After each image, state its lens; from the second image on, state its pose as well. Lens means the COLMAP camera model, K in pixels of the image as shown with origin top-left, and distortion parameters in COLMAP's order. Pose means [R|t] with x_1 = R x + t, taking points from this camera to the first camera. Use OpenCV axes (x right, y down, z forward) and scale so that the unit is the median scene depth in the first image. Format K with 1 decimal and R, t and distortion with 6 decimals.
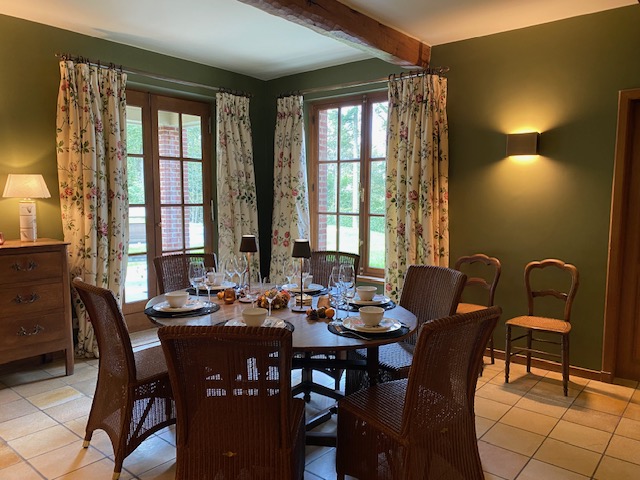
lens RADIAL K [[489.0, 0, 320.4], [0, 489.0, 251.8], [0, 0, 1]] dist [0.115527, -0.175162]
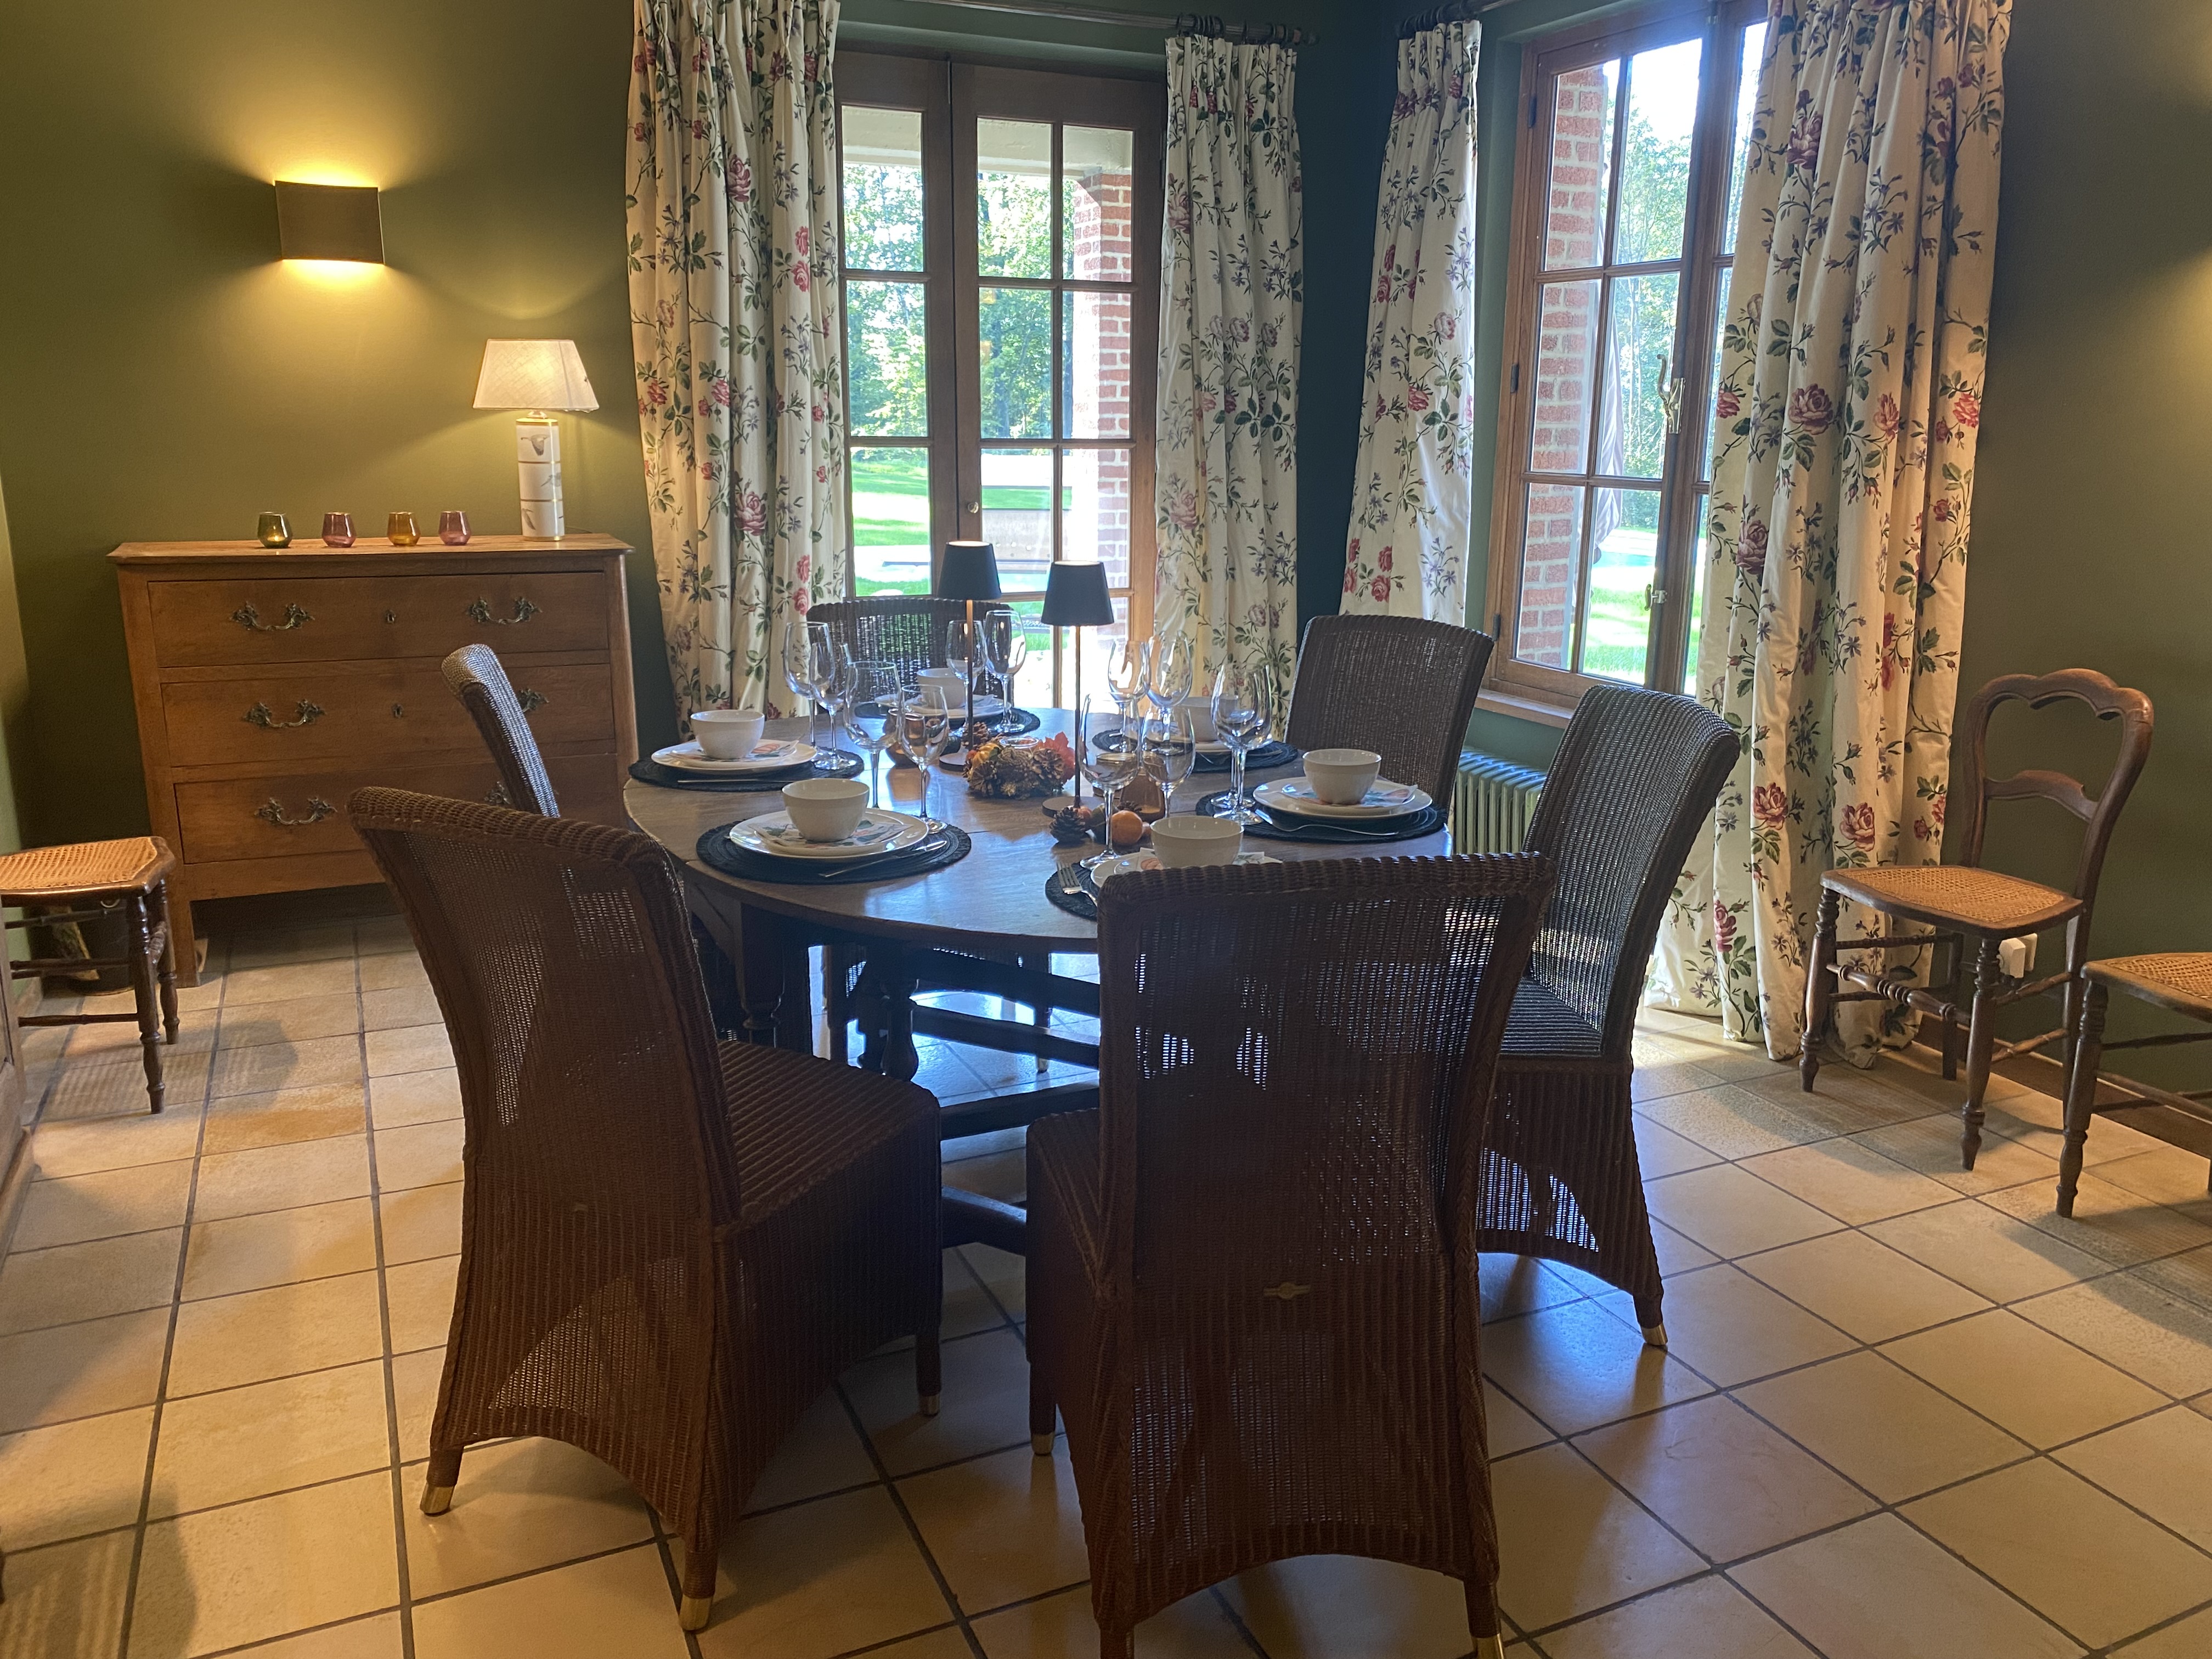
lens RADIAL K [[1709.1, 0, 1106.0], [0, 1709.1, 829.5], [0, 0, 1]] dist [0.011766, -0.006803]
pose [[0.901598, 0.106724, -0.419203, 0.251330], [-0.057555, 0.990067, 0.128273, 0.002823], [0.428729, -0.091524, 0.898785, 0.077143]]
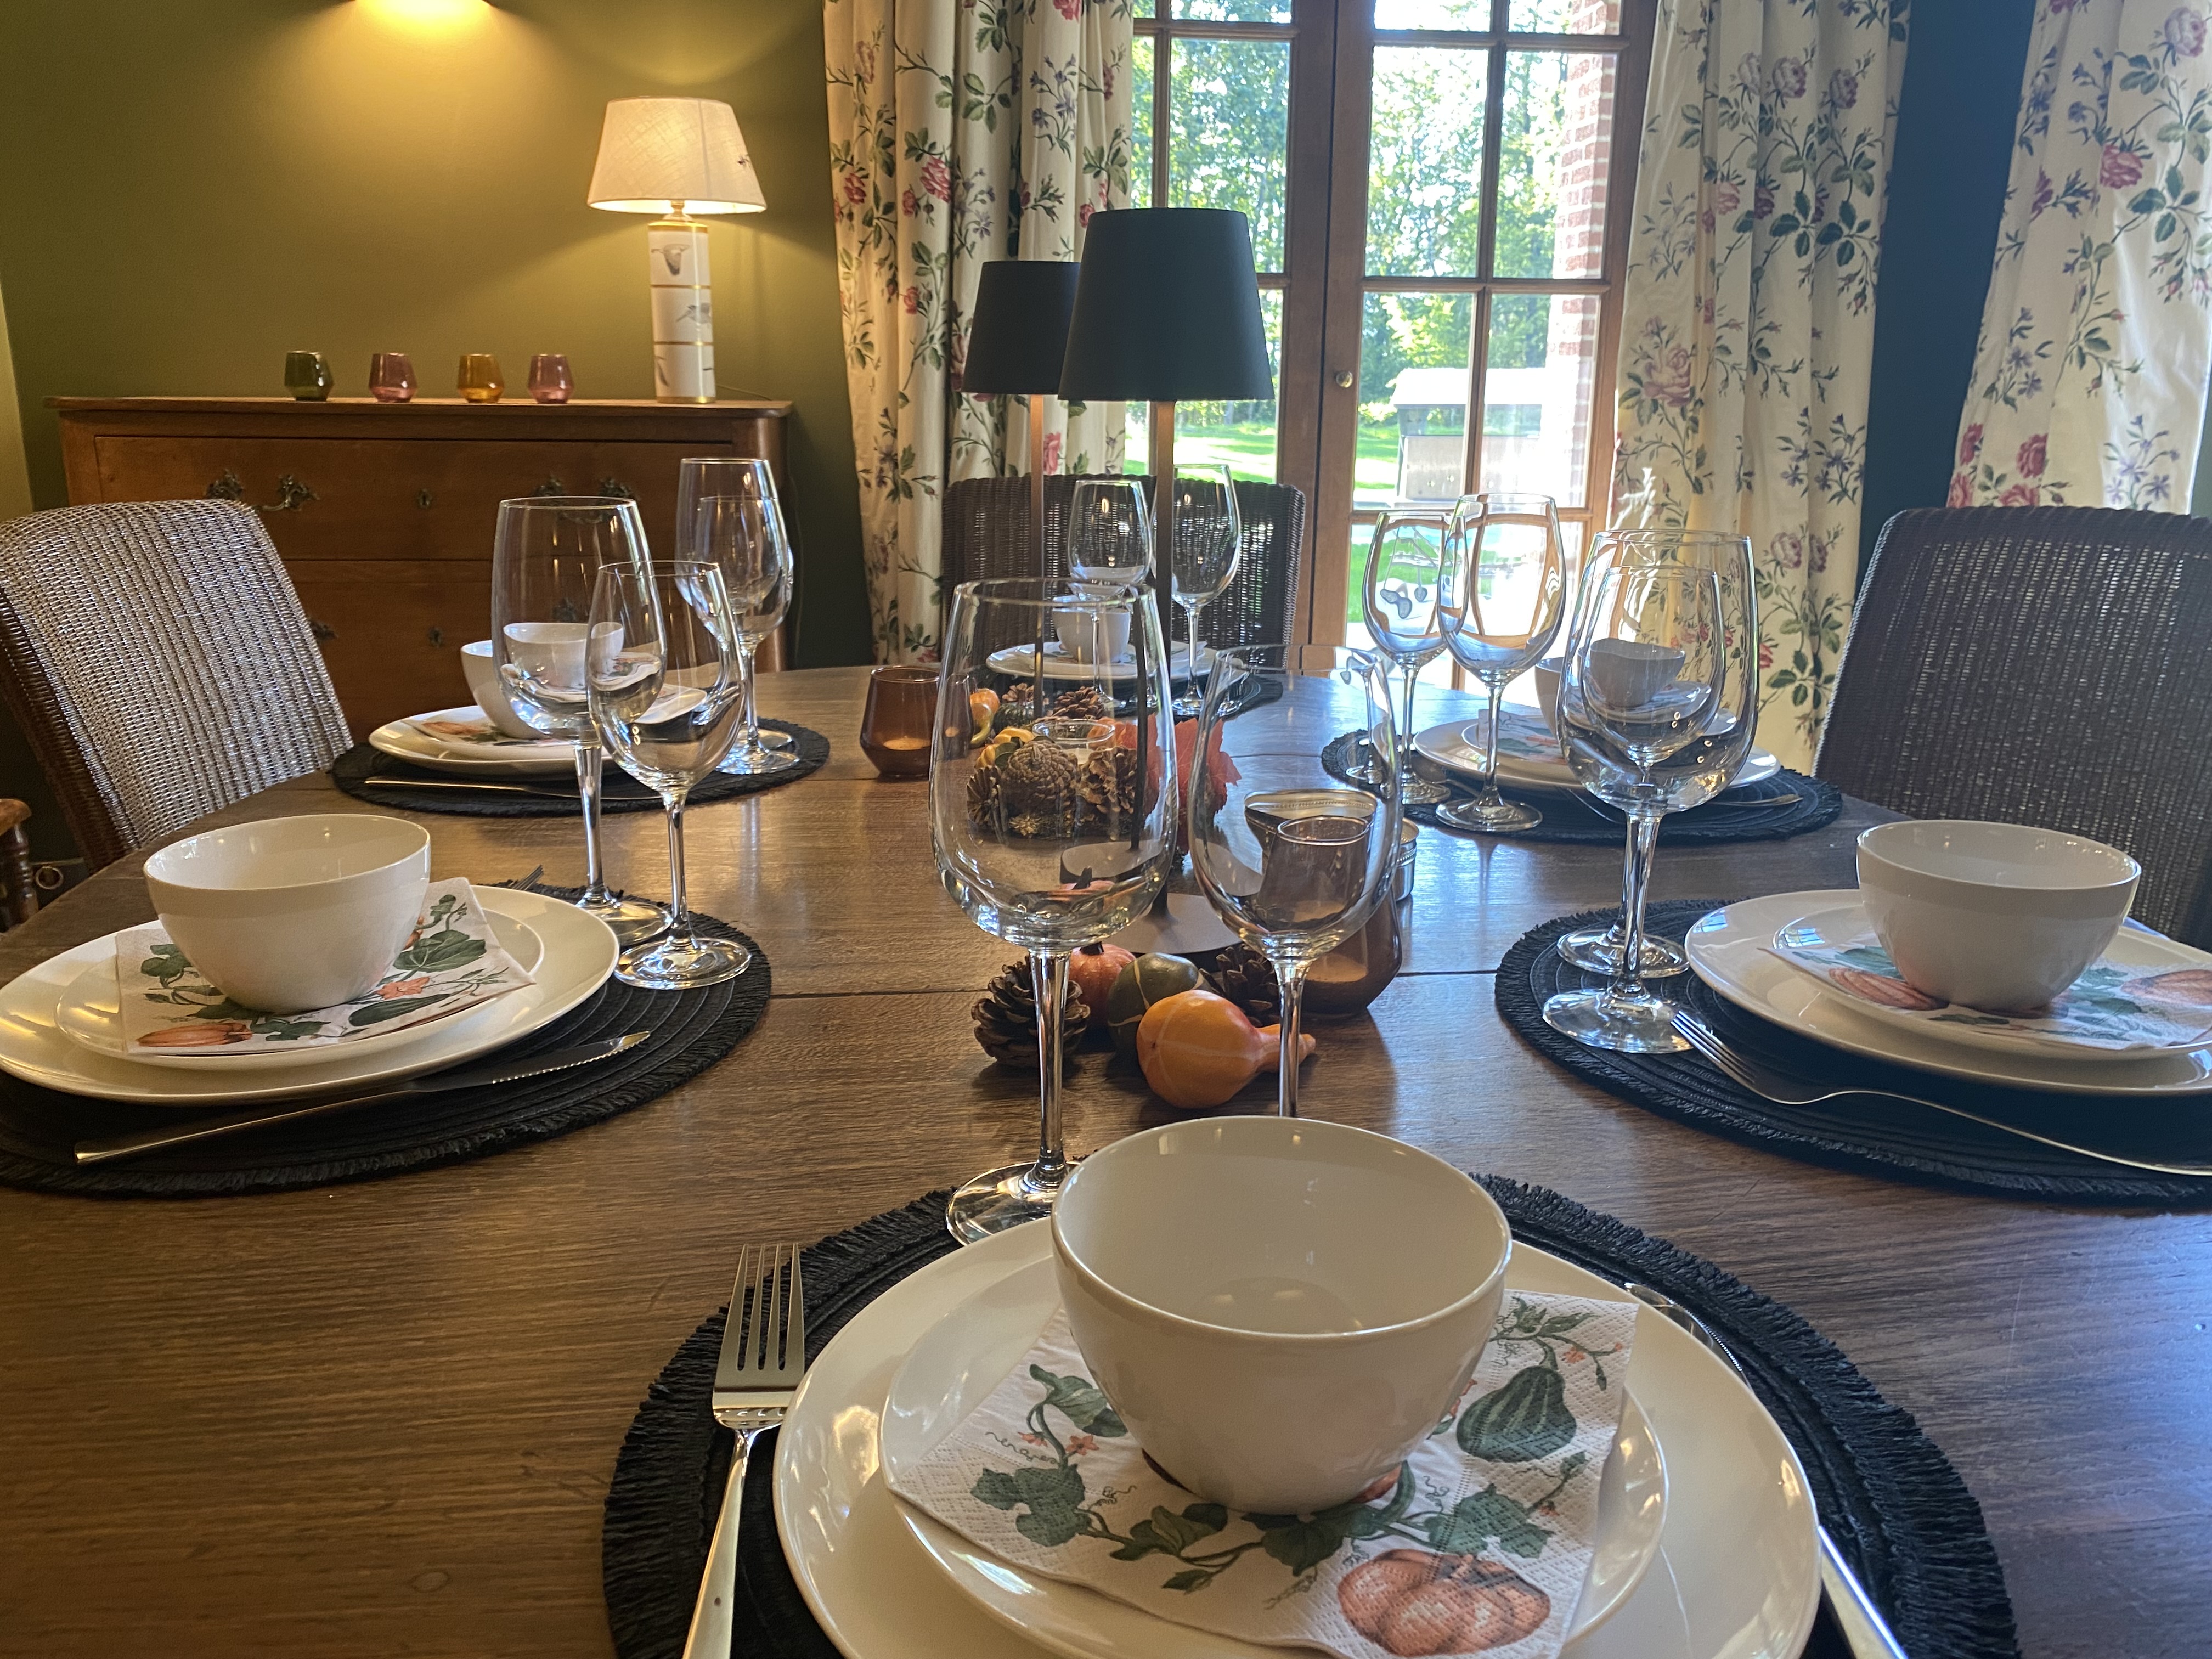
lens RADIAL K [[1736.6, 0, 1106.4], [0, 1736.6, 794.5], [0, 0, 1]] dist [0.019294, -0.001950]
pose [[0.736355, 0.158912, -0.657669, 0.121781], [-0.088352, 0.986288, 0.139393, 0.026469], [0.670802, -0.044536, 0.740298, 0.458313]]
